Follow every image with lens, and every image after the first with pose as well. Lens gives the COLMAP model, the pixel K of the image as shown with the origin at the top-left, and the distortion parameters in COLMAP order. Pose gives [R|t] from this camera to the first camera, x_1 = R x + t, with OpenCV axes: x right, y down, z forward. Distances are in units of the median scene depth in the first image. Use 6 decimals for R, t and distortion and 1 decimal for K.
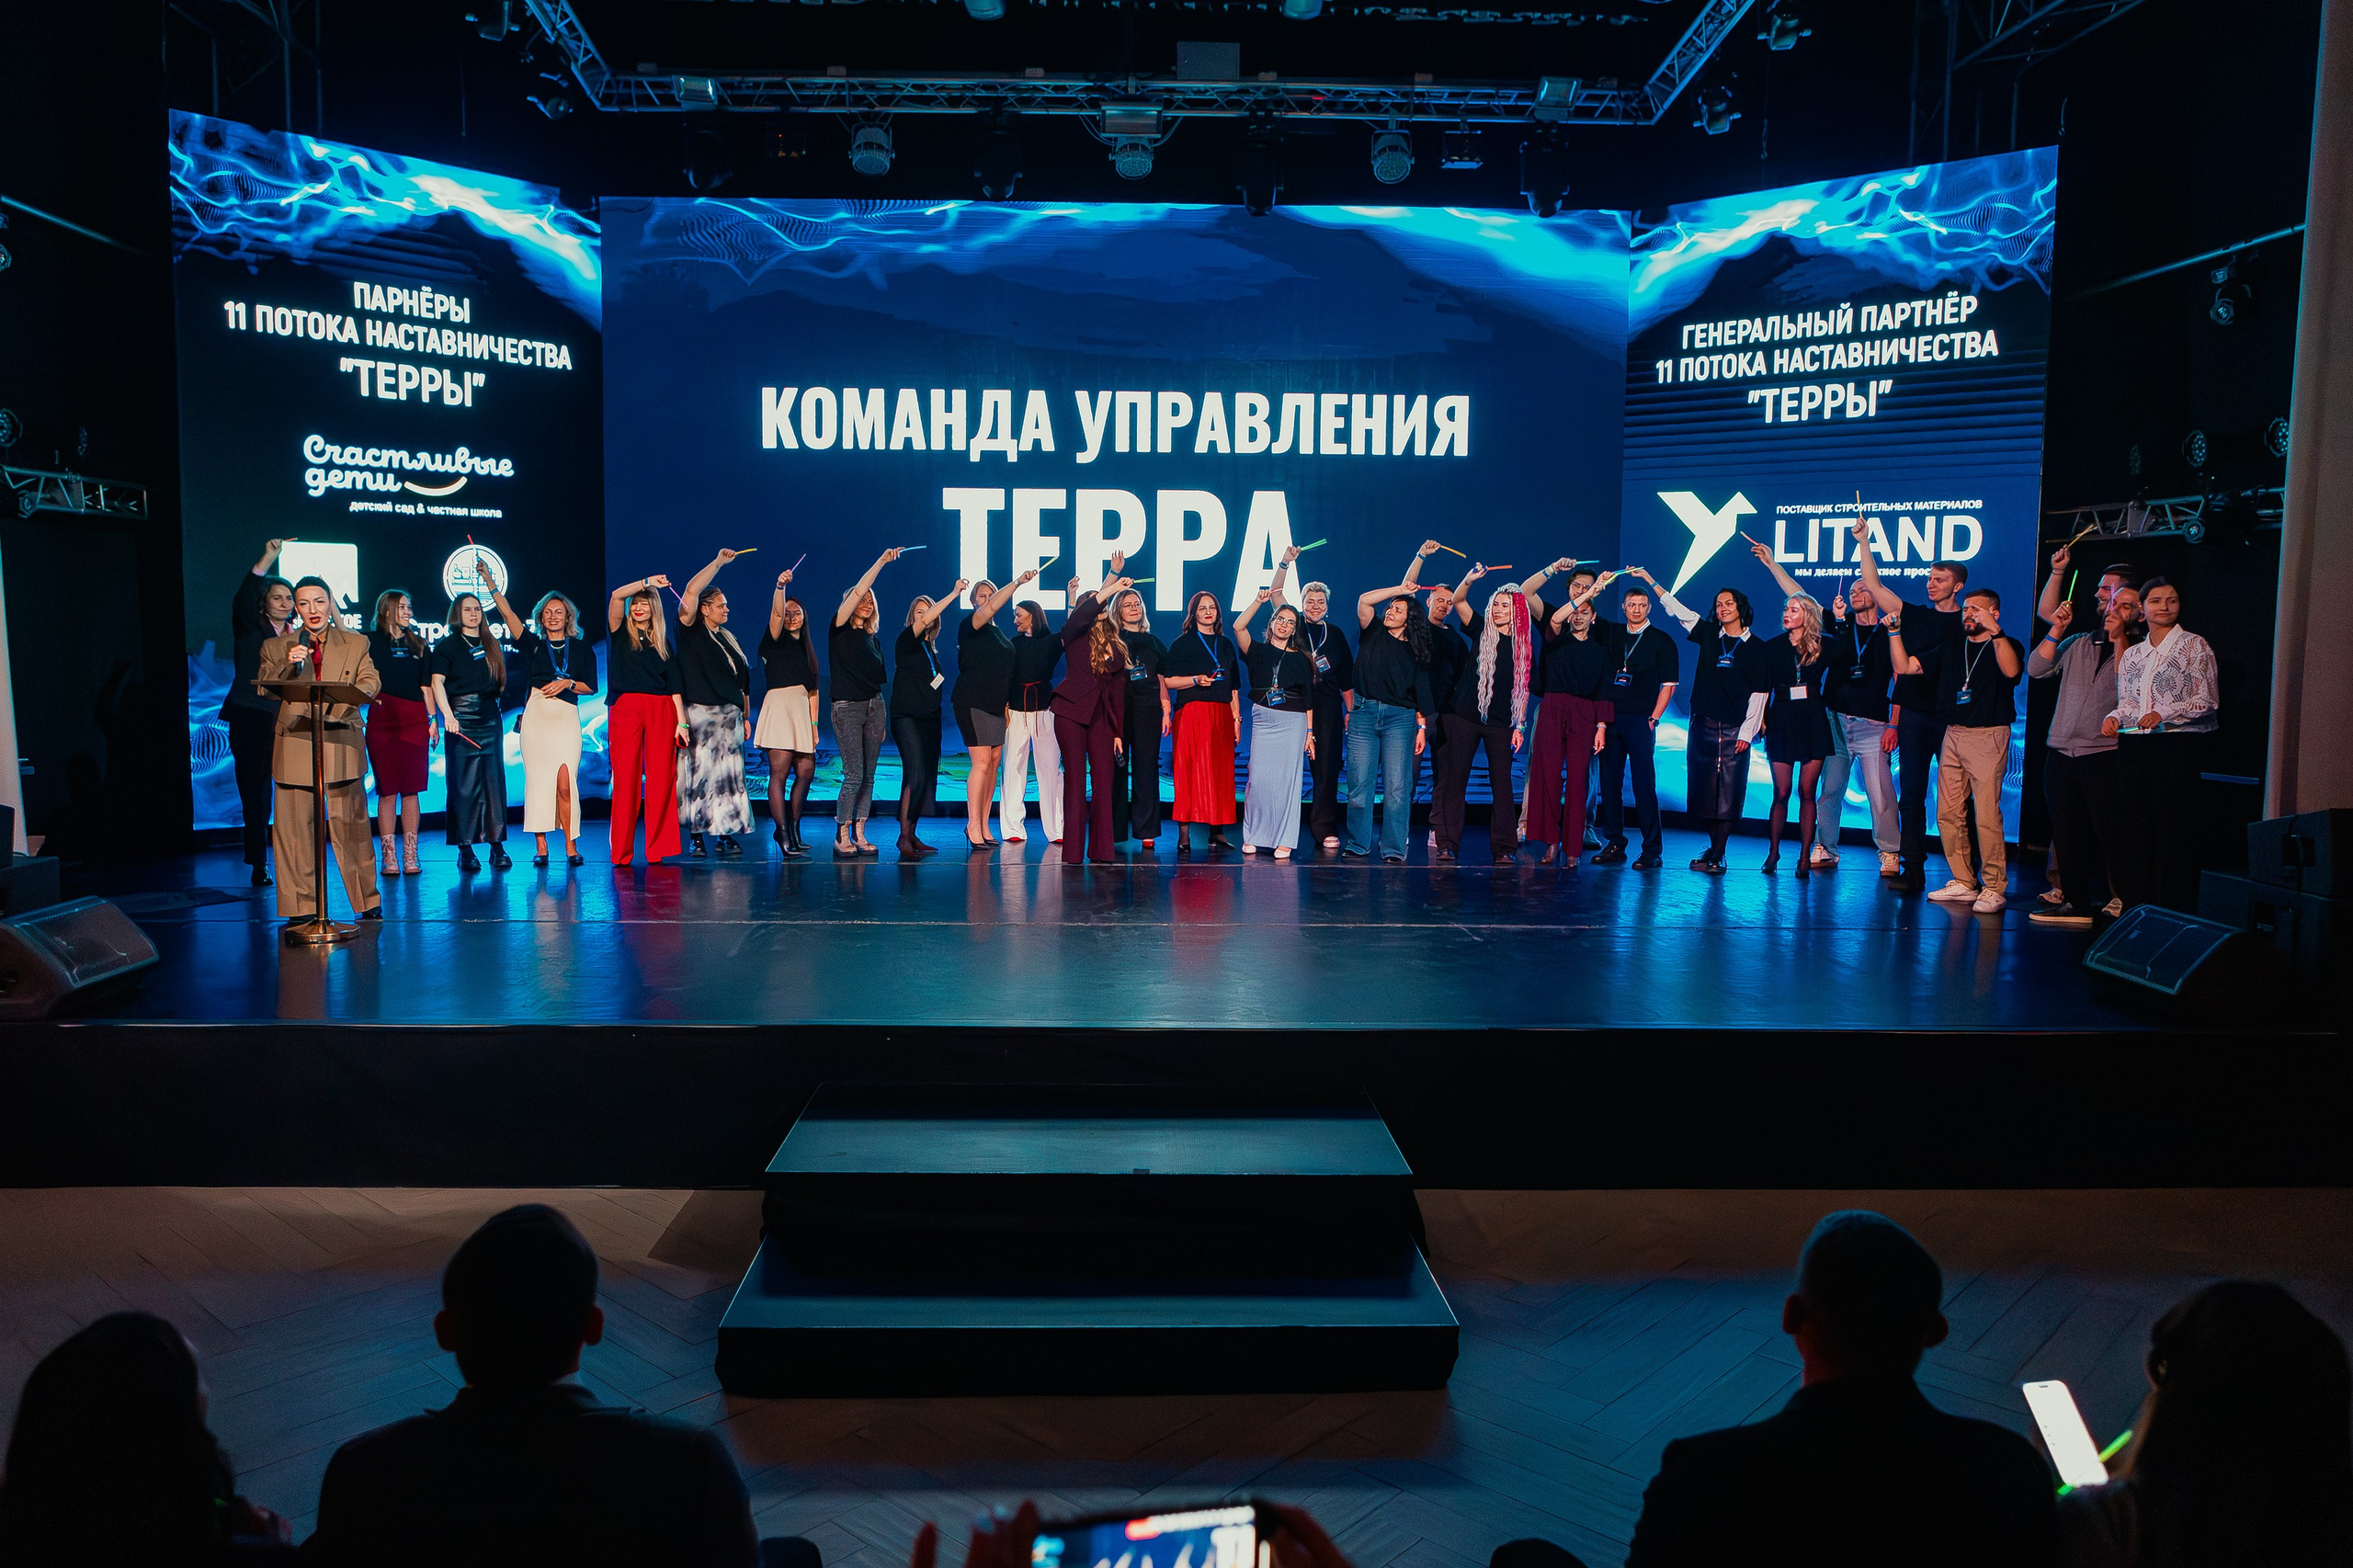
lens RADIAL K [[1602.3, 0, 1108.6], [0, 1602.3, 773.5], [0, 0, 1]] dist [-0.039036, 0.007495]
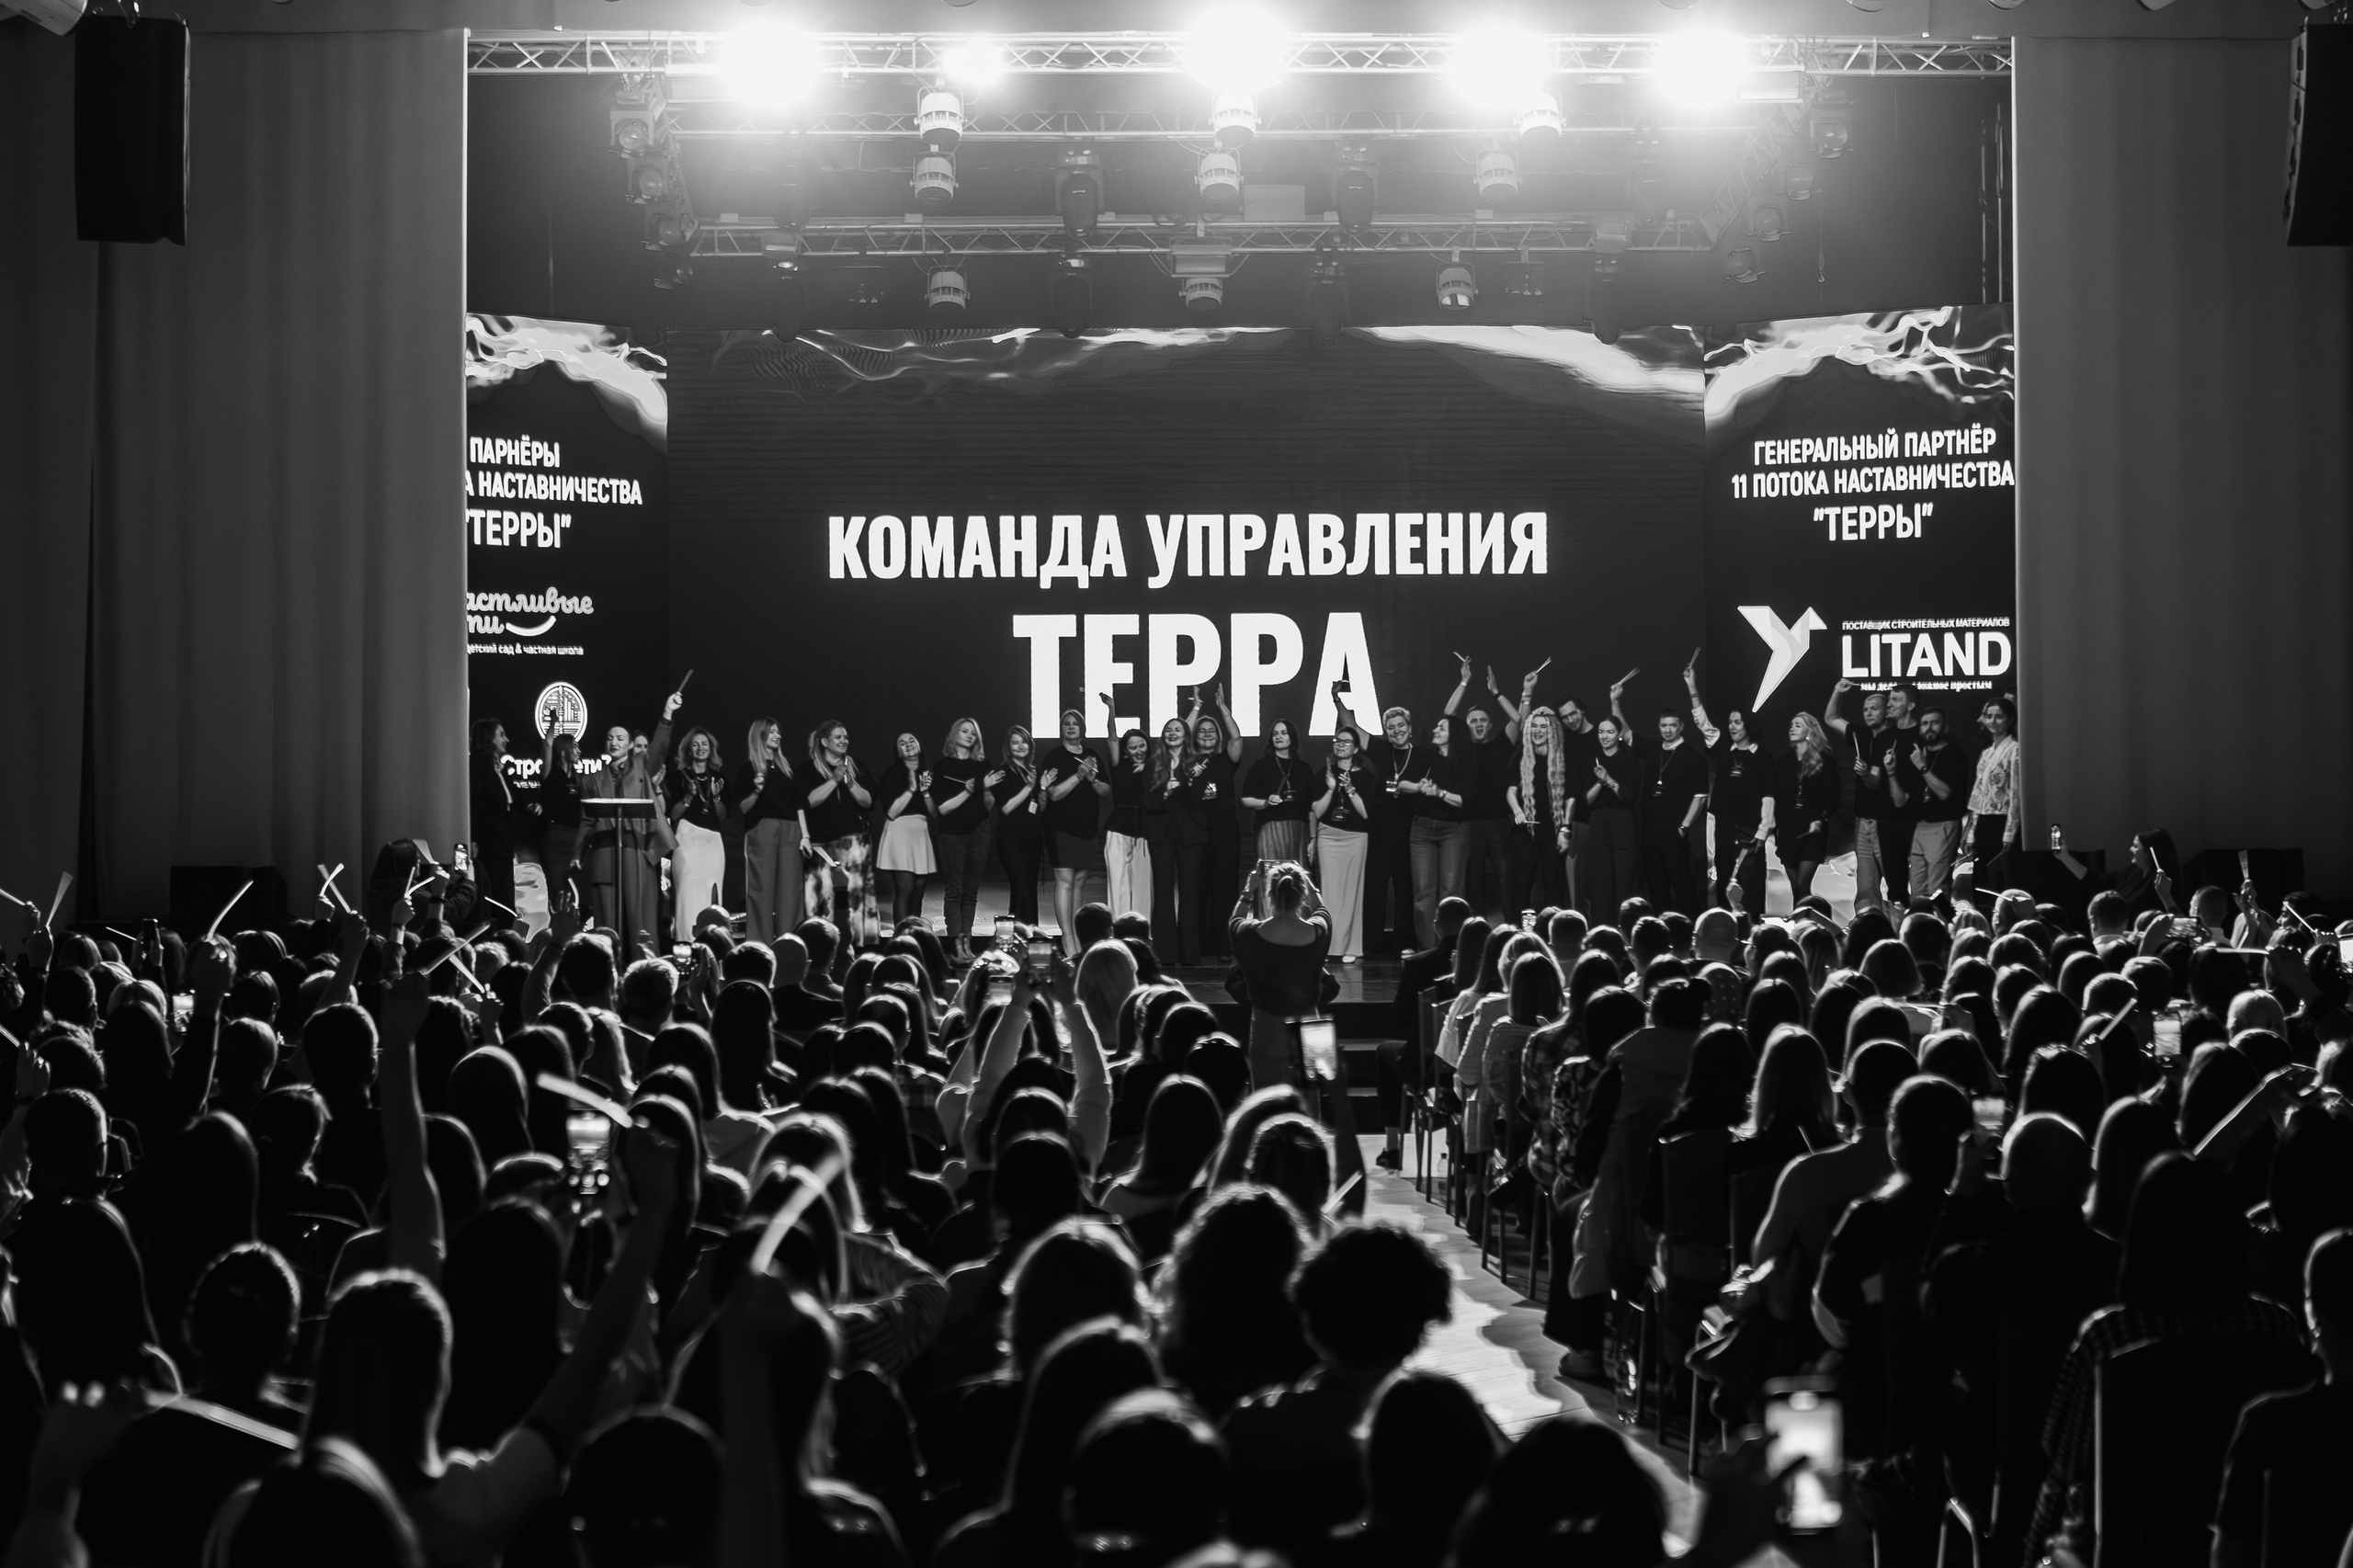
lens RADIAL K [[4197.6, 0, 1176.5], [0, 4197.6, 784.0], [0, 0, 1]] dist [-0.058494, -0.017391]
pose [[0.999391, -0.017603, 0.030137, -0.085278], [0.020195, 0.995917, -0.087988, 0.157751], [-0.028465, 0.088543, 0.995666, -1.603148]]
